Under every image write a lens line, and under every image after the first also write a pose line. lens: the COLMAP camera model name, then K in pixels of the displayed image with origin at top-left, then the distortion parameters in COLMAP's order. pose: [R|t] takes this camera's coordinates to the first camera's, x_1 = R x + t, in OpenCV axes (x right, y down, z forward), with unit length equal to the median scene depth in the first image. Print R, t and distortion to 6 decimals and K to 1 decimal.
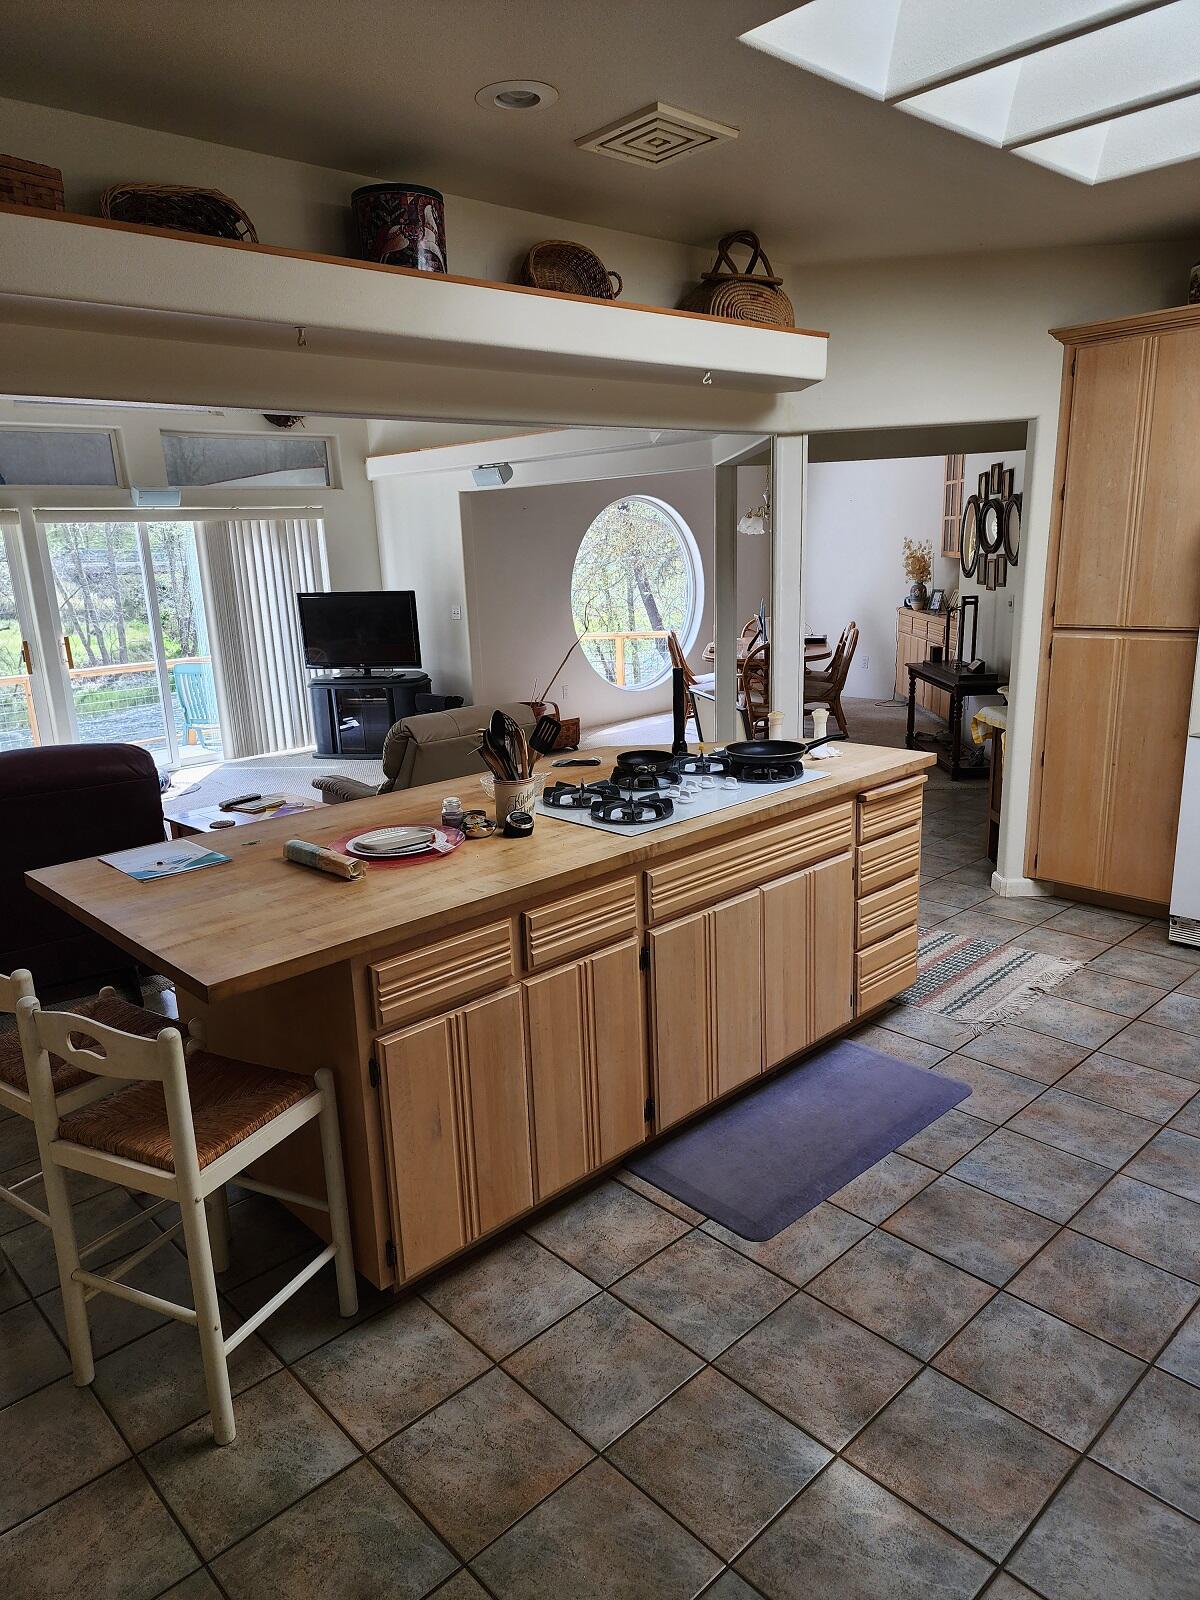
lens RADIAL K [[1065.2, 0, 600.0], [0, 1065.2, 800.0], [0, 0, 1]] dist [0.034827, 0.000057]
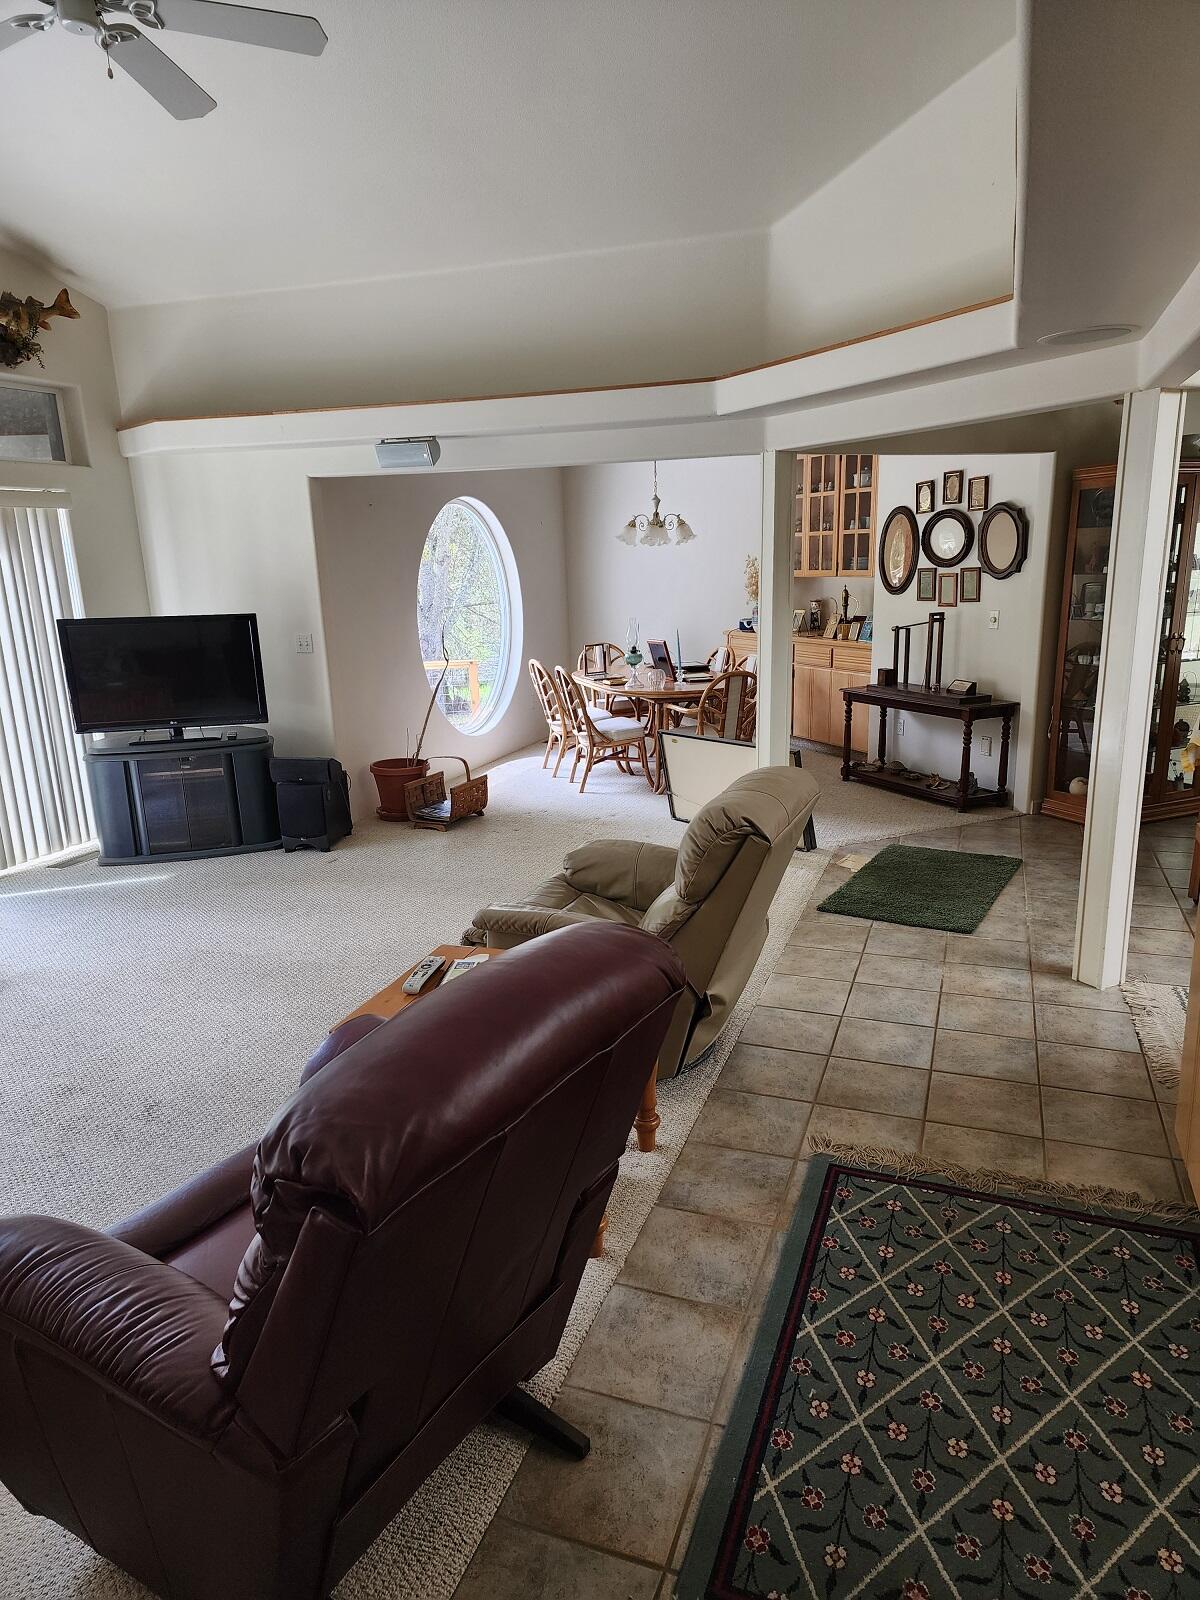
lens RADIAL K [[1061.0, 0, 610.4], [0, 1061.0, 829.8], [0, 0, 1]] dist [0.090042, -0.072671]
pose [[0.889175, -0.101480, 0.446173, -0.290813], [0.101667, 0.994539, 0.023591, -0.046450], [-0.446130, 0.024384, 0.894636, 0.256796]]
